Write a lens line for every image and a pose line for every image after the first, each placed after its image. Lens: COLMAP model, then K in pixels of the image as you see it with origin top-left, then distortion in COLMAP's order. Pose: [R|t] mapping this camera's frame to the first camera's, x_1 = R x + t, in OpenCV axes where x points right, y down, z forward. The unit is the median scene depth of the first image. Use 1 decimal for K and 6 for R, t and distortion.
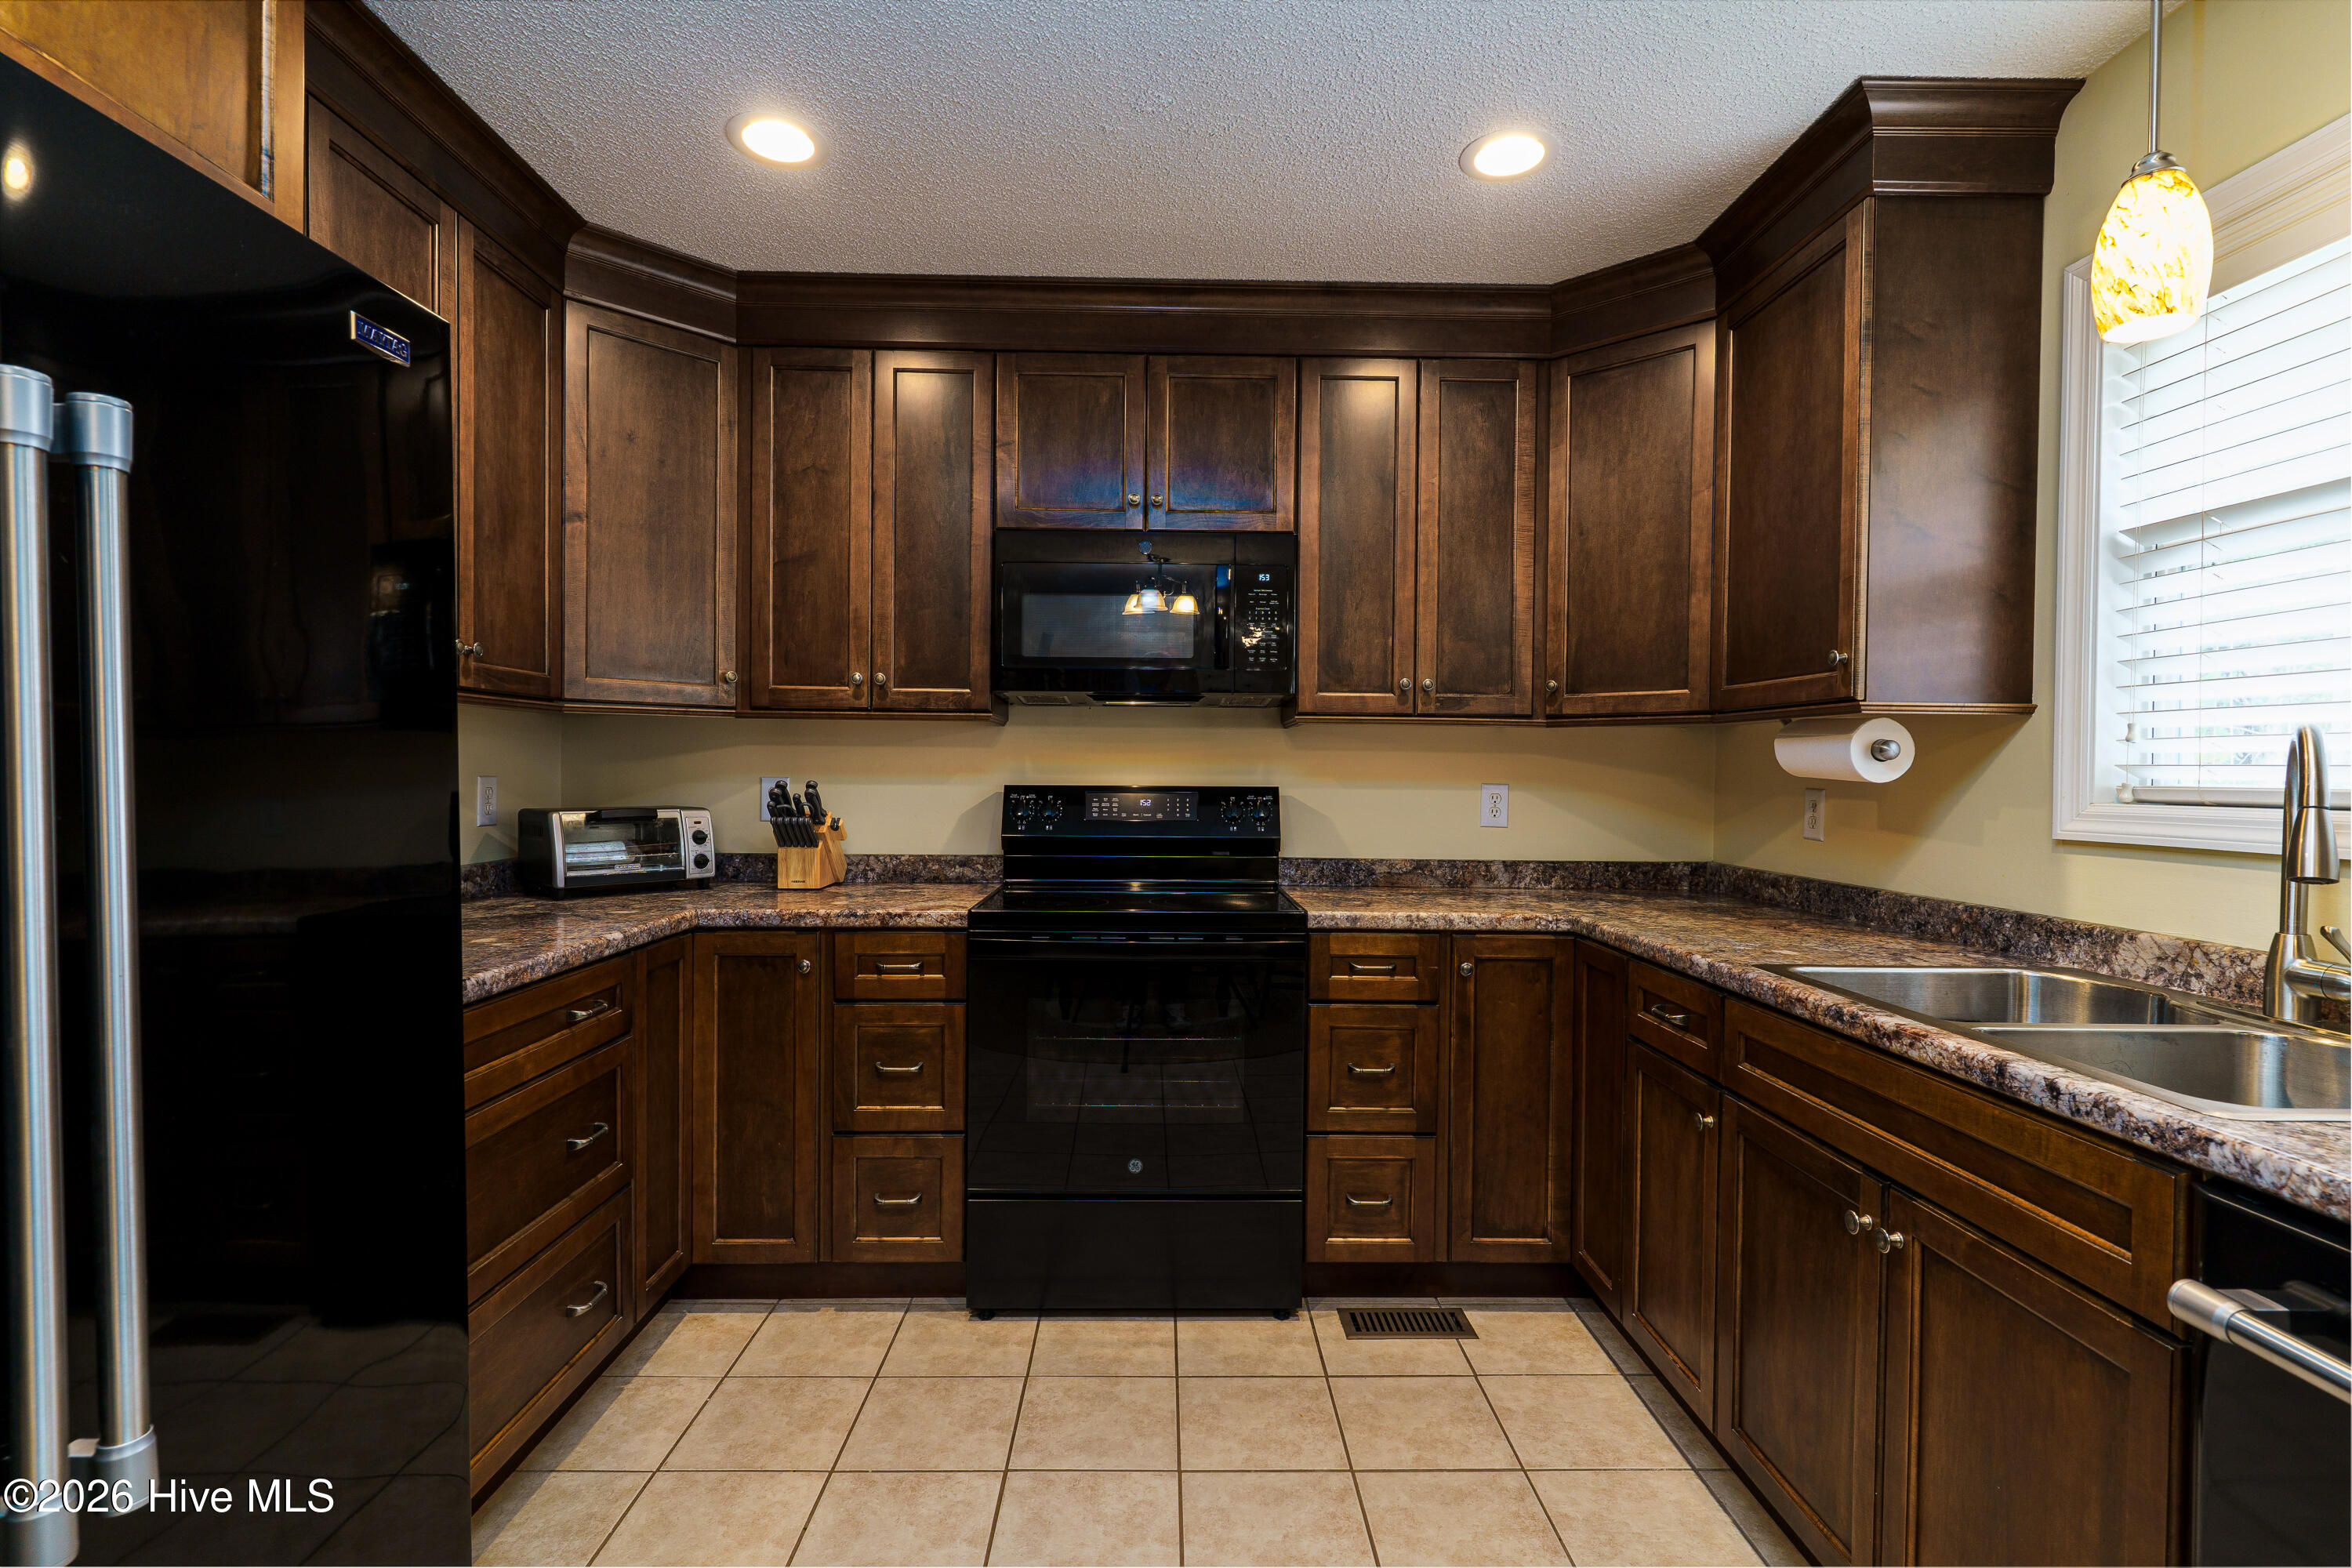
lens RADIAL K [[1116.7, 0, 1176.0], [0, 1116.7, 784.0], [0, 0, 1]] dist [0.002909, -0.000073]
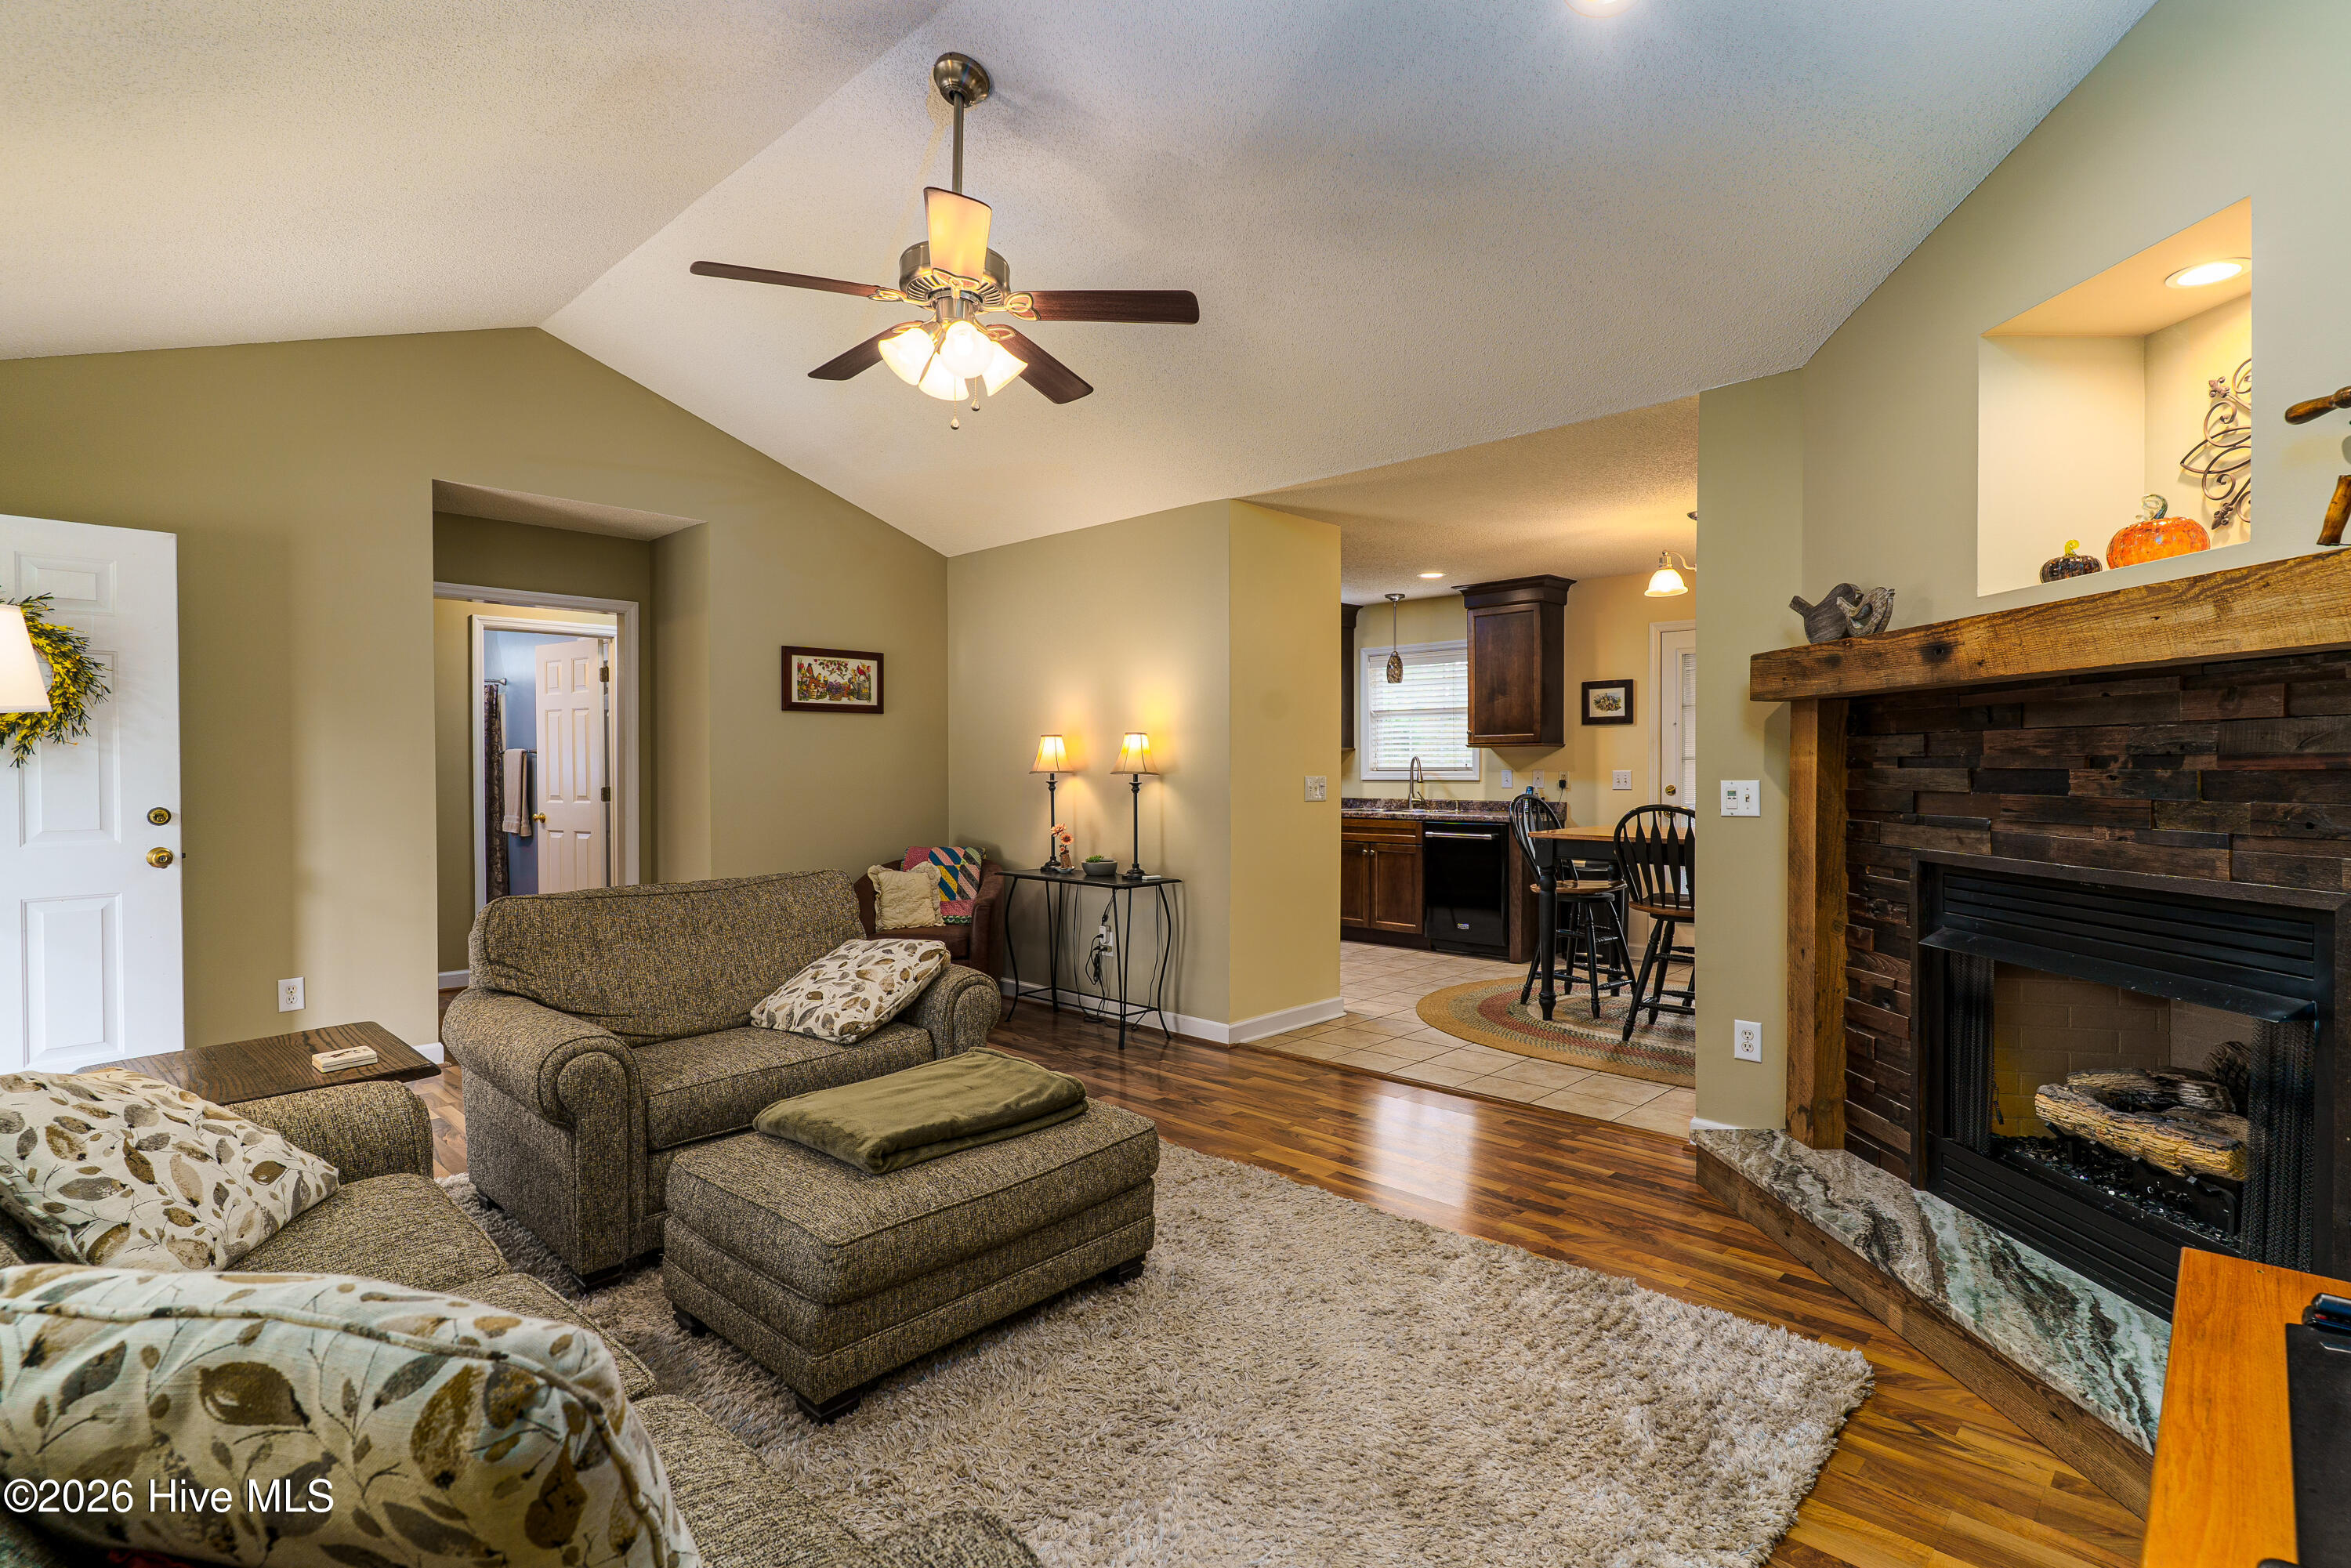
lens RADIAL K [[1120.7, 0, 1175.5], [0, 1120.7, 784.0], [0, 0, 1]] dist [0.001406, 0.000196]
pose [[0.706566, -0.025954, 0.707171, -1.970390], [0.020271, 0.999659, 0.016435, -0.014685], [-0.707357, 0.002722, 0.706851, -1.101562]]
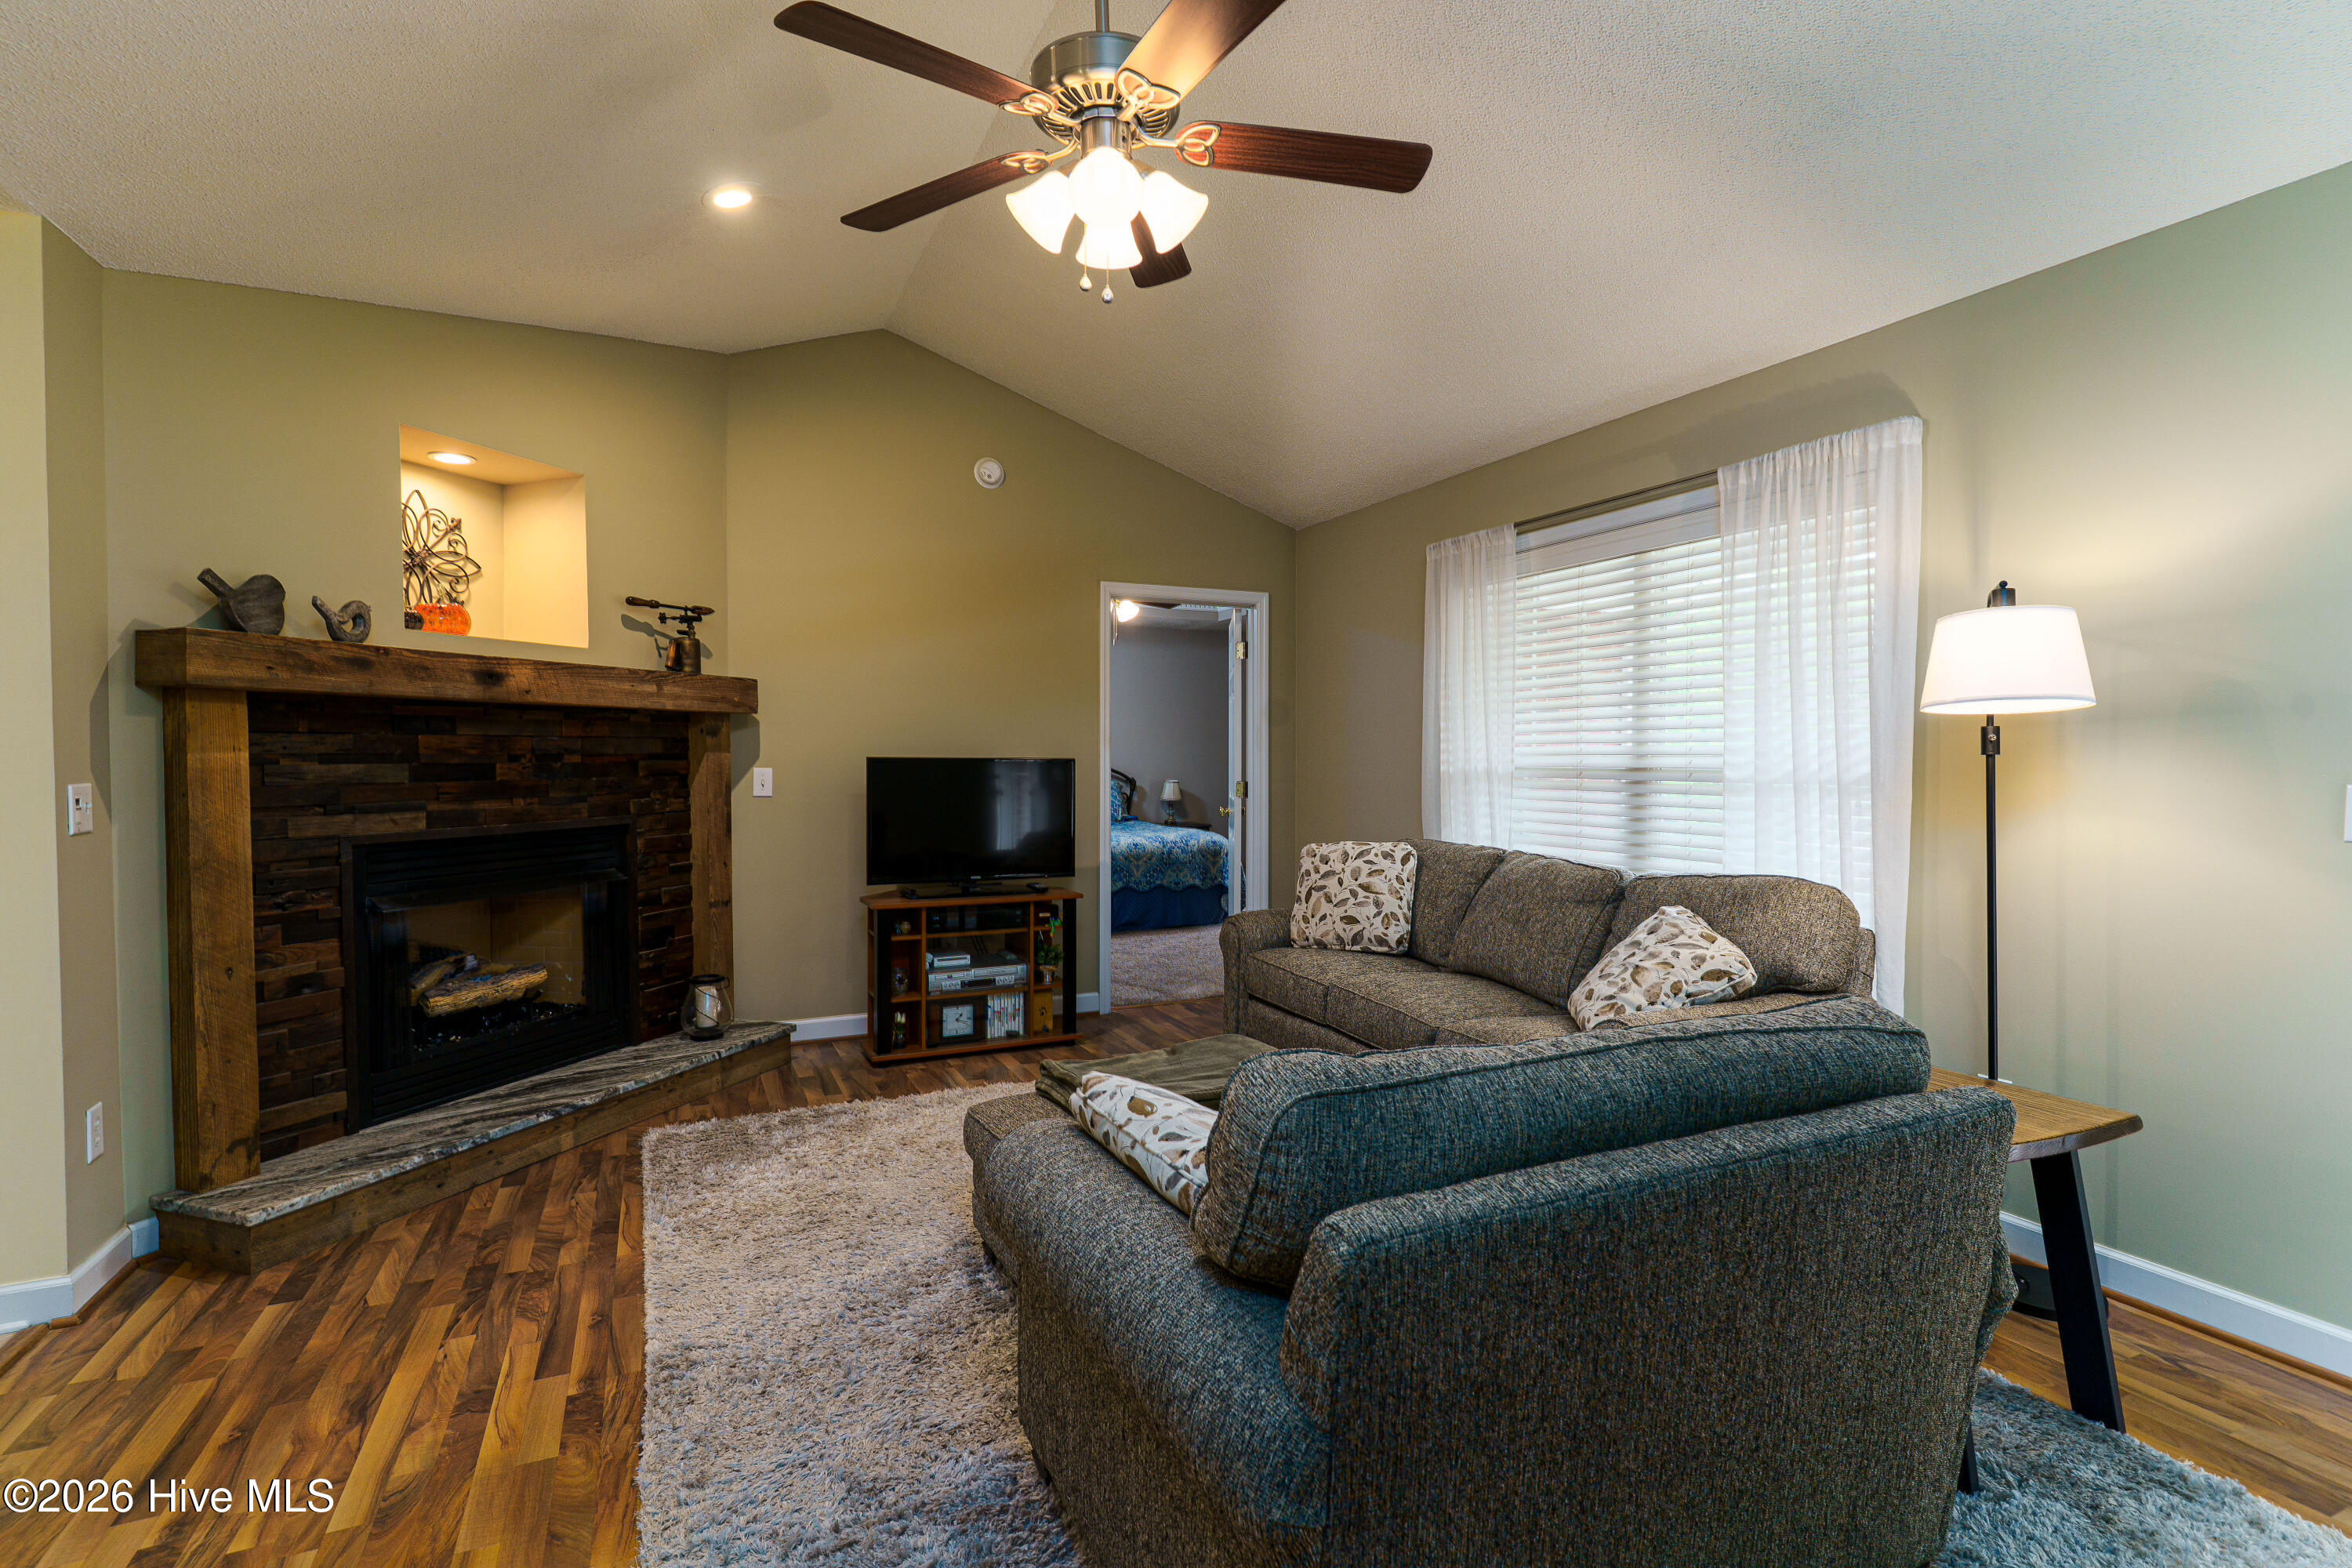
lens RADIAL K [[1116.7, 0, 1176.0], [0, 1116.7, 784.0], [0, 0, 1]] dist [0.002909, -0.000073]
pose [[-0.915468, 0.001116, -0.402390, -1.091230], [-0.013302, 0.999366, 0.033035, -0.027298], [0.402171, 0.035595, -0.914872, 0.535840]]
